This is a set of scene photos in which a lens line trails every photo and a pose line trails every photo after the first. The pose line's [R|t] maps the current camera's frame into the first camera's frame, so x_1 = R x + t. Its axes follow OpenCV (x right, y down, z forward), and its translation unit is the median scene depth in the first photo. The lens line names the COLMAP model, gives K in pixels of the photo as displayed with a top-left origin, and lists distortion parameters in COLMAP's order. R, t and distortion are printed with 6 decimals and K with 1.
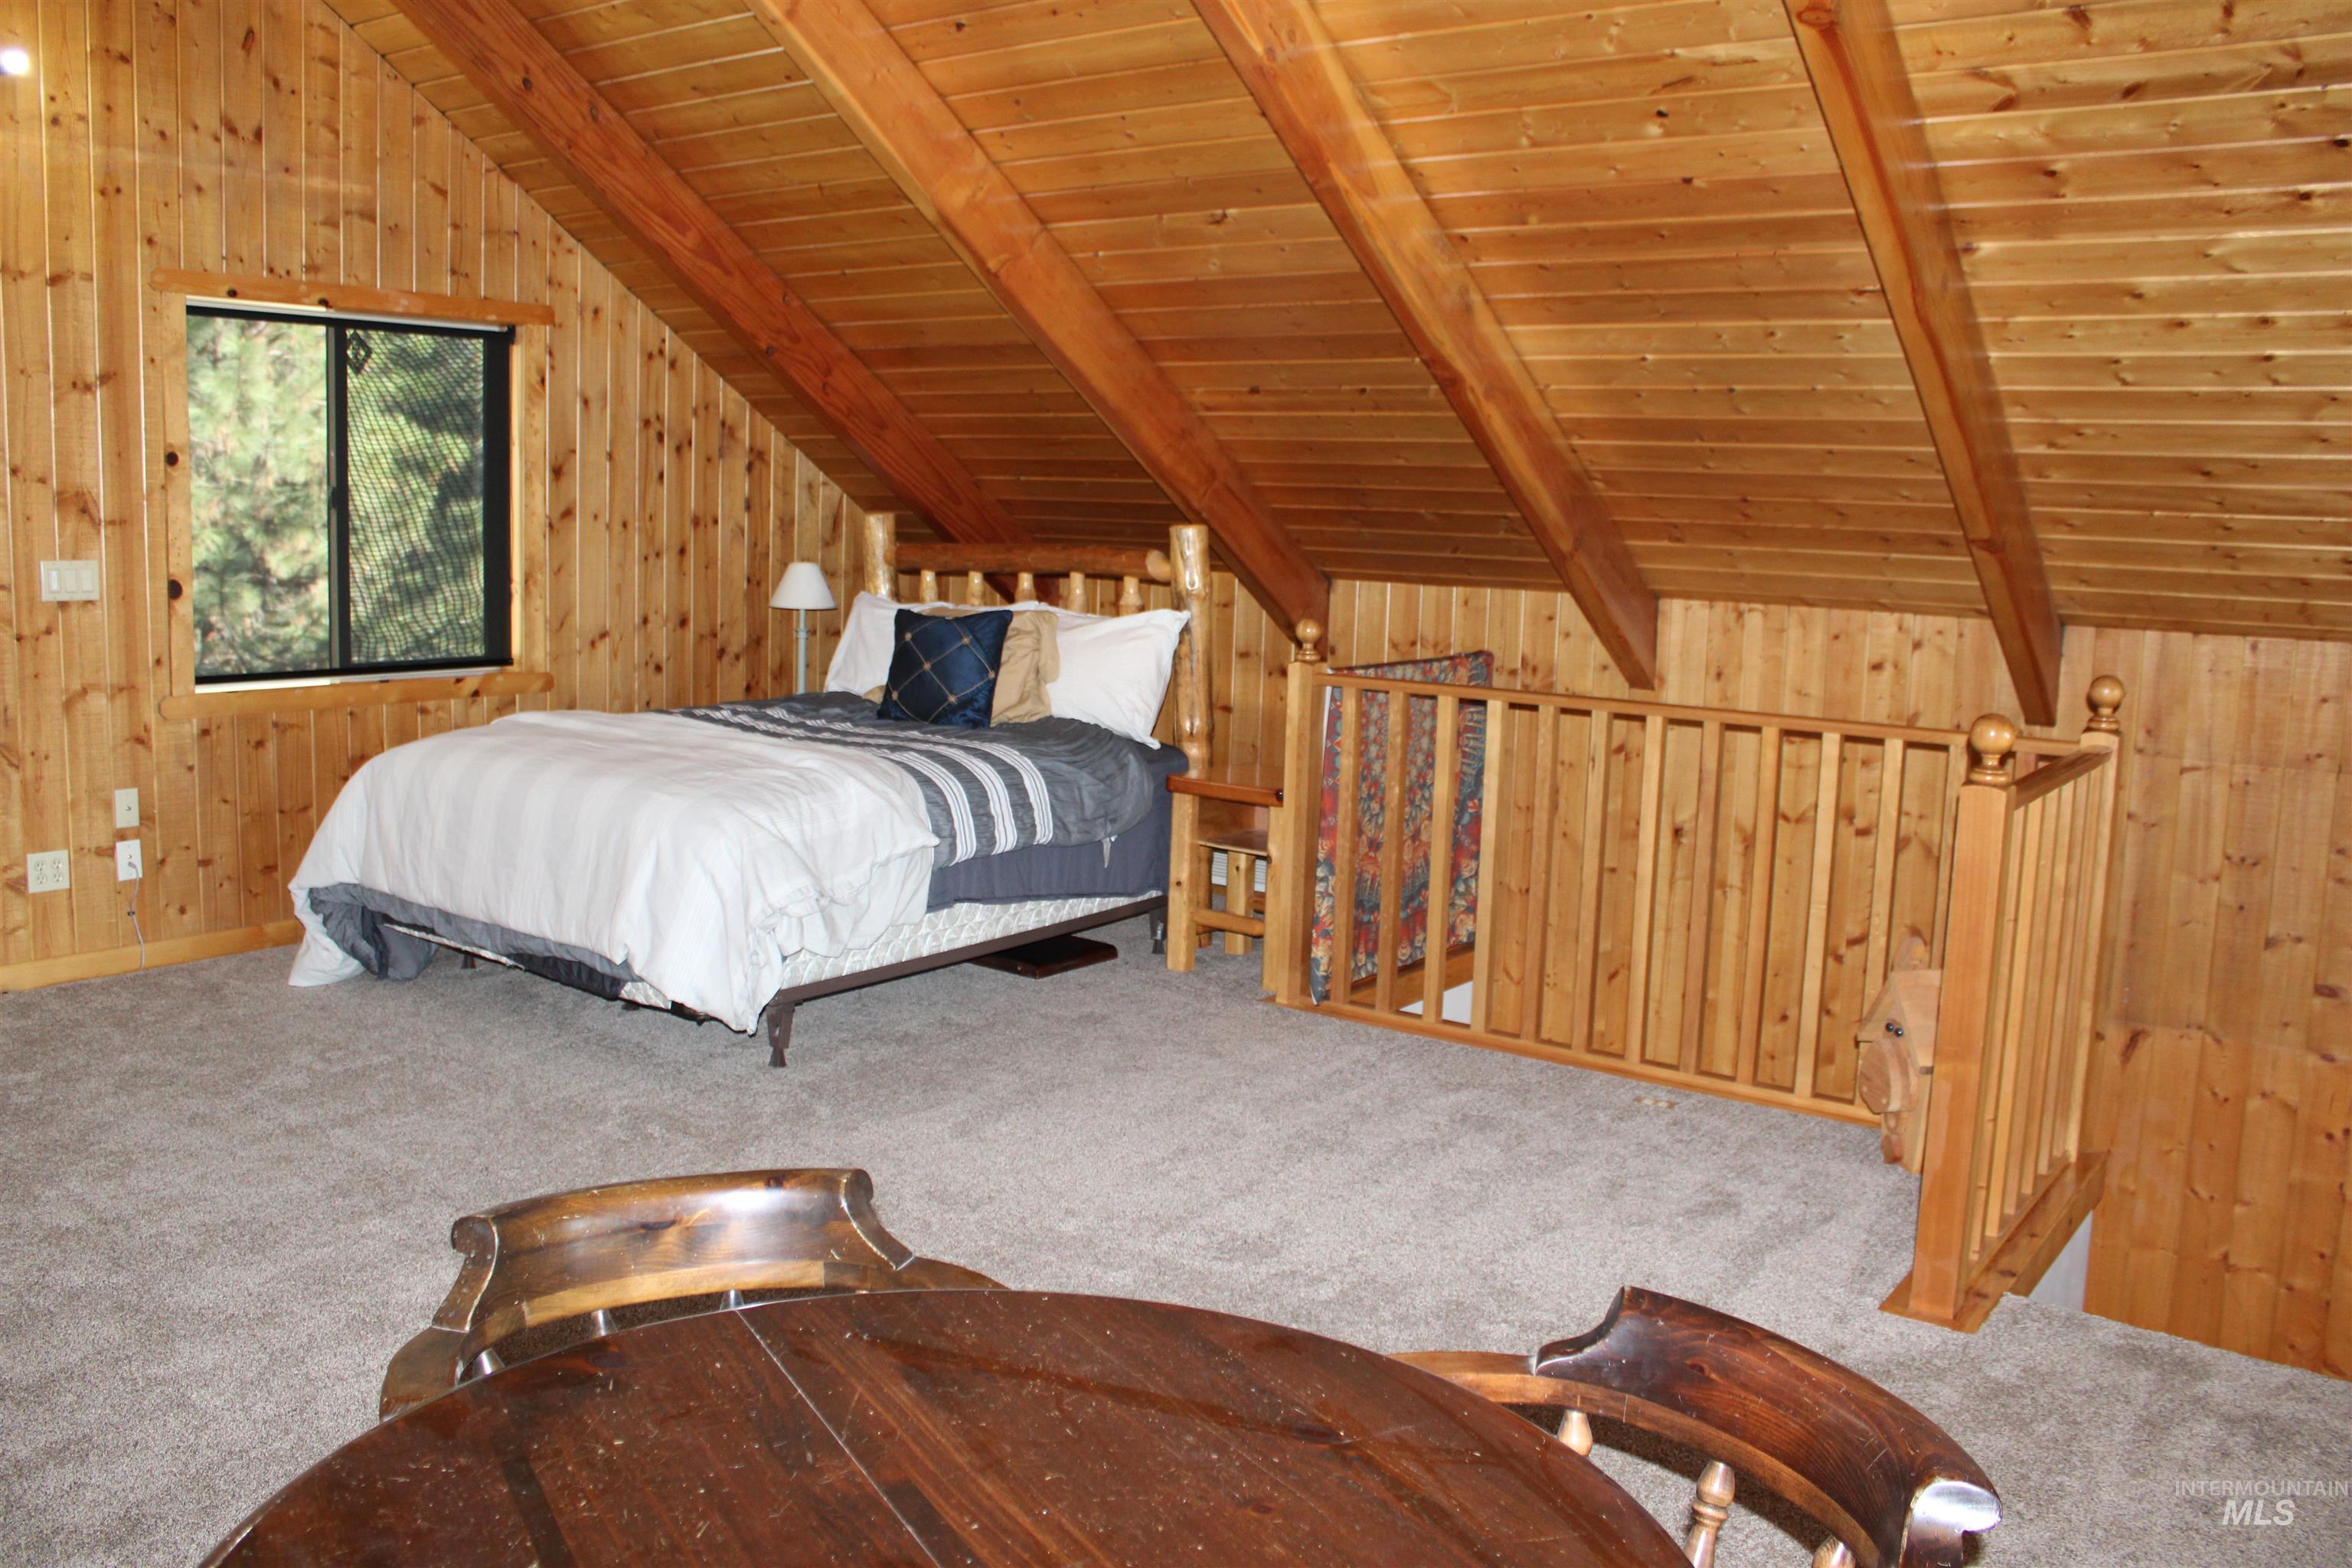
lens RADIAL K [[1977.6, 0, 1180.6], [0, 1977.6, 791.0], [0, 0, 1]] dist [-0.048185, 0.005973]
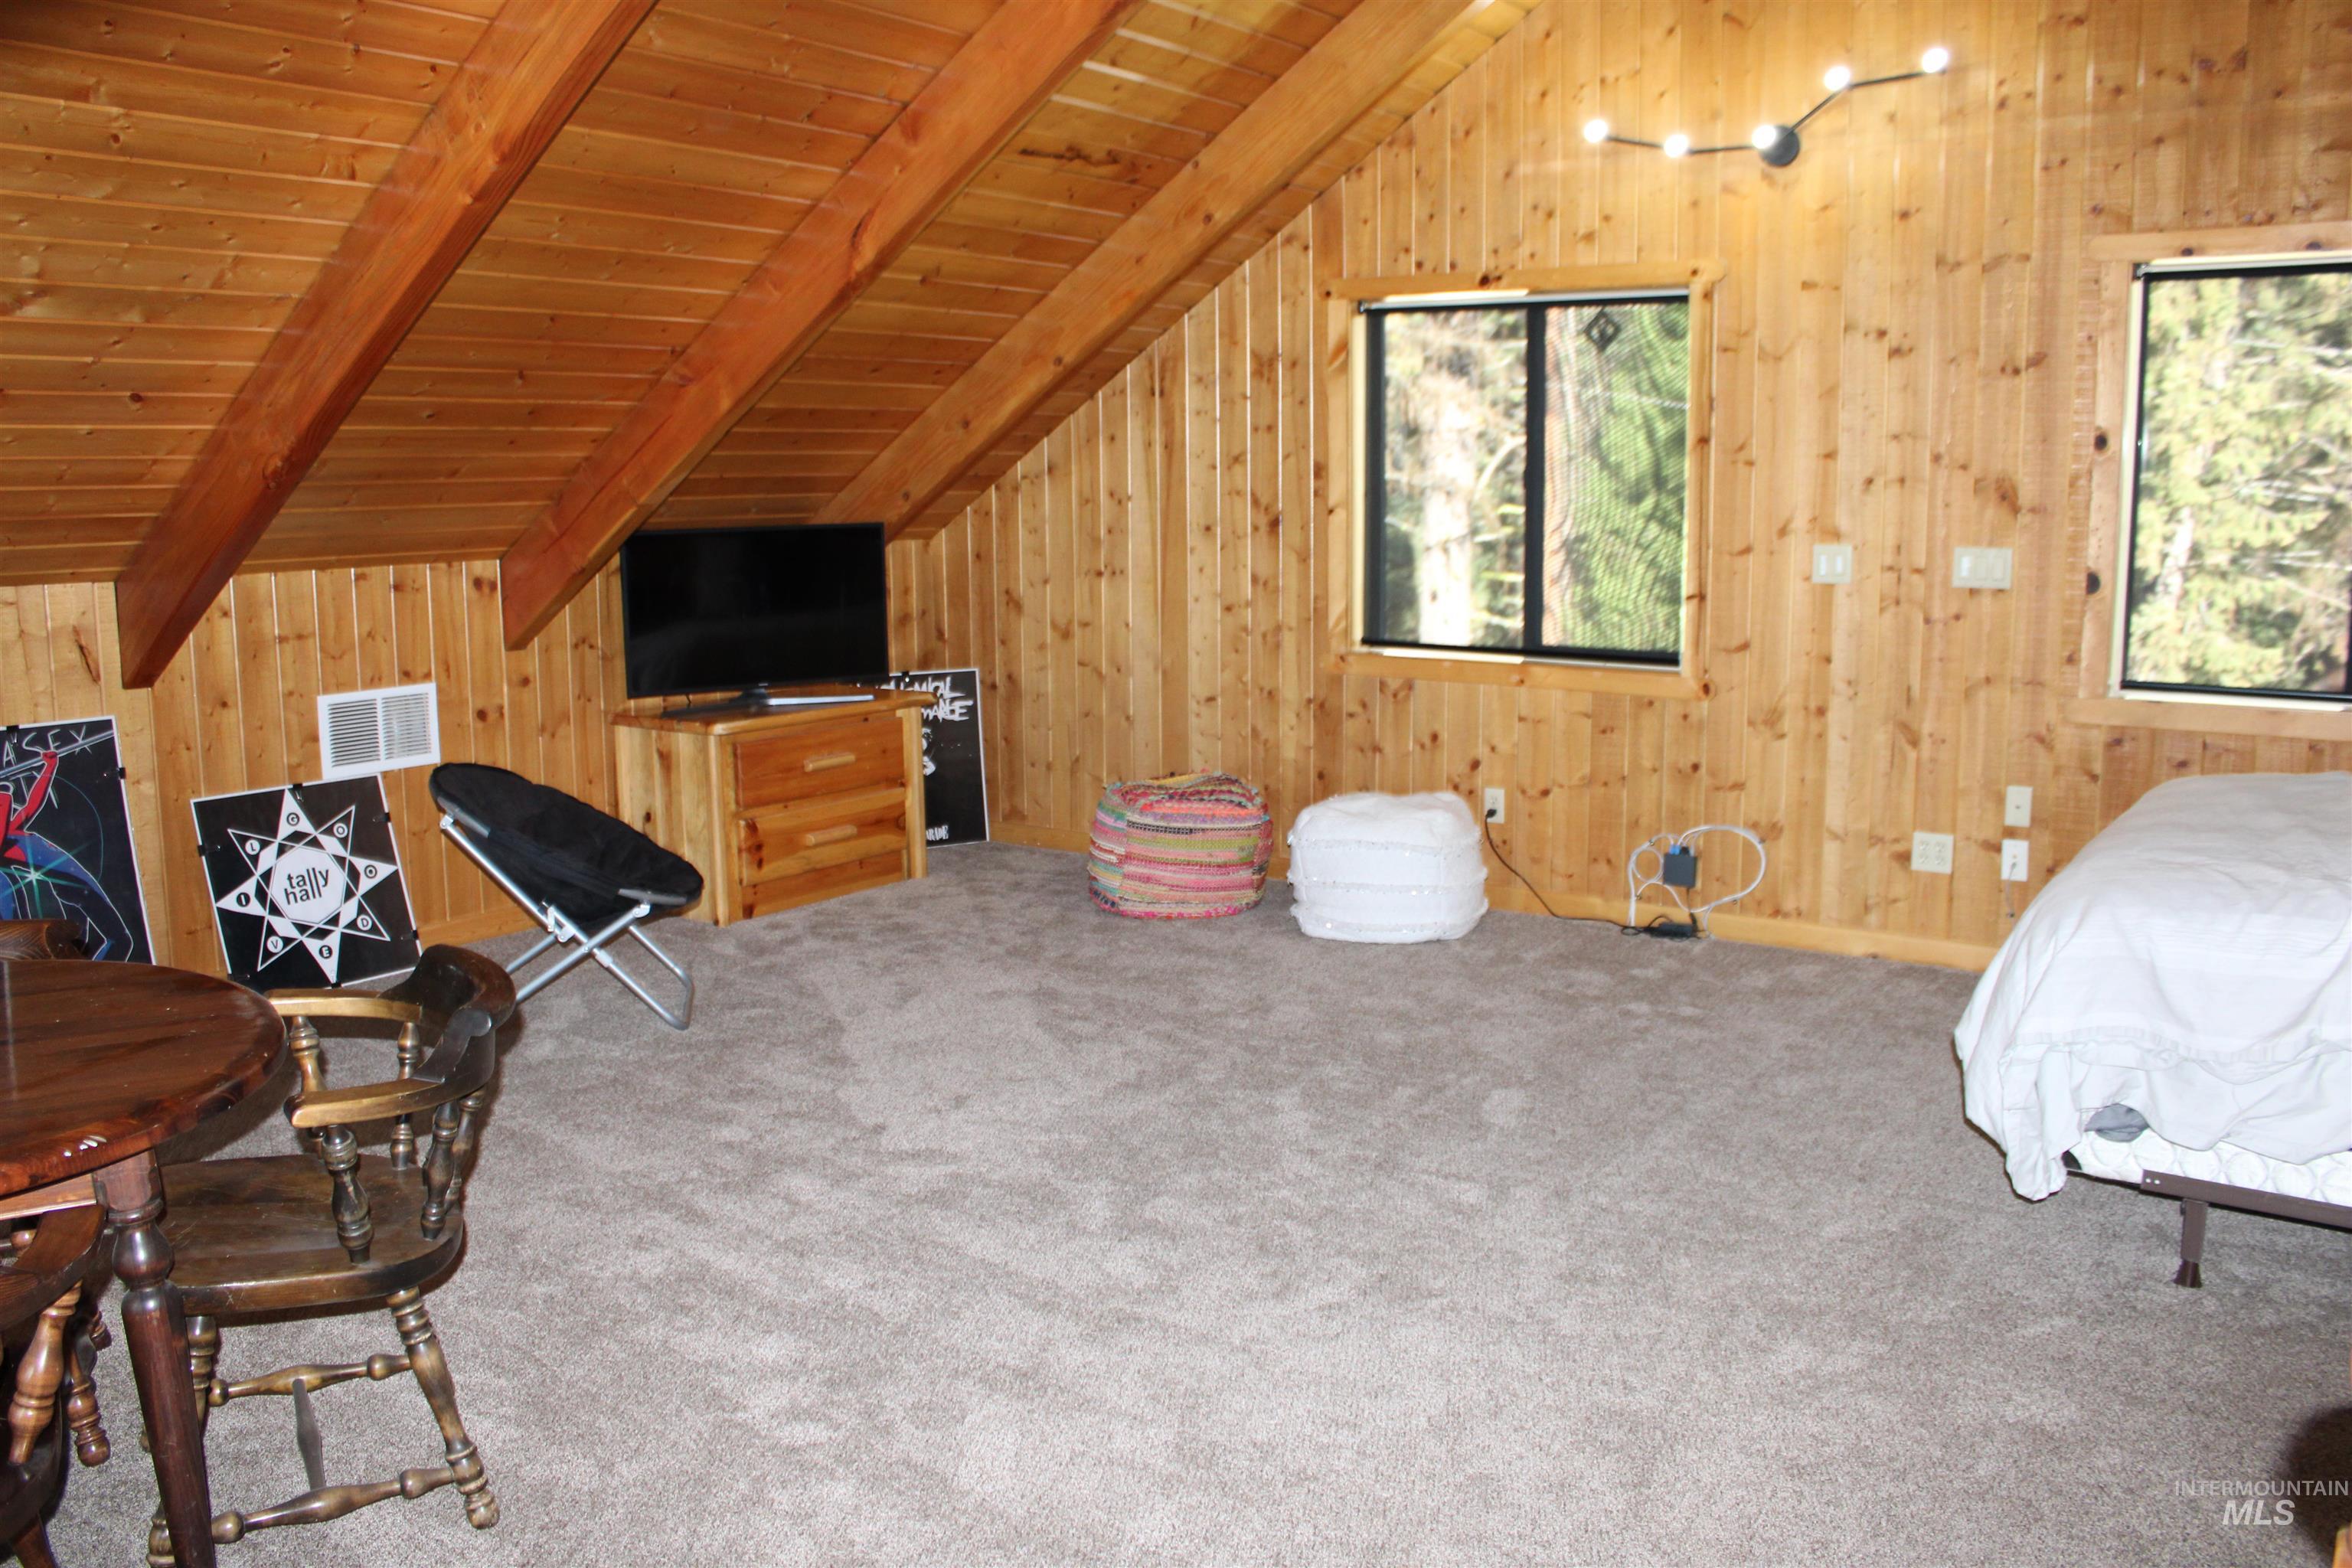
lens RADIAL K [[1977.6, 0, 1183.4], [0, 1977.6, 765.2], [0, 0, 1]] dist [-0.048185, 0.005973]
pose [[0.020137, 0.120641, -0.992492, 0.425238], [-0.138415, 0.983470, 0.116736, -0.069608], [0.990170, 0.135025, 0.036502, 0.573725]]
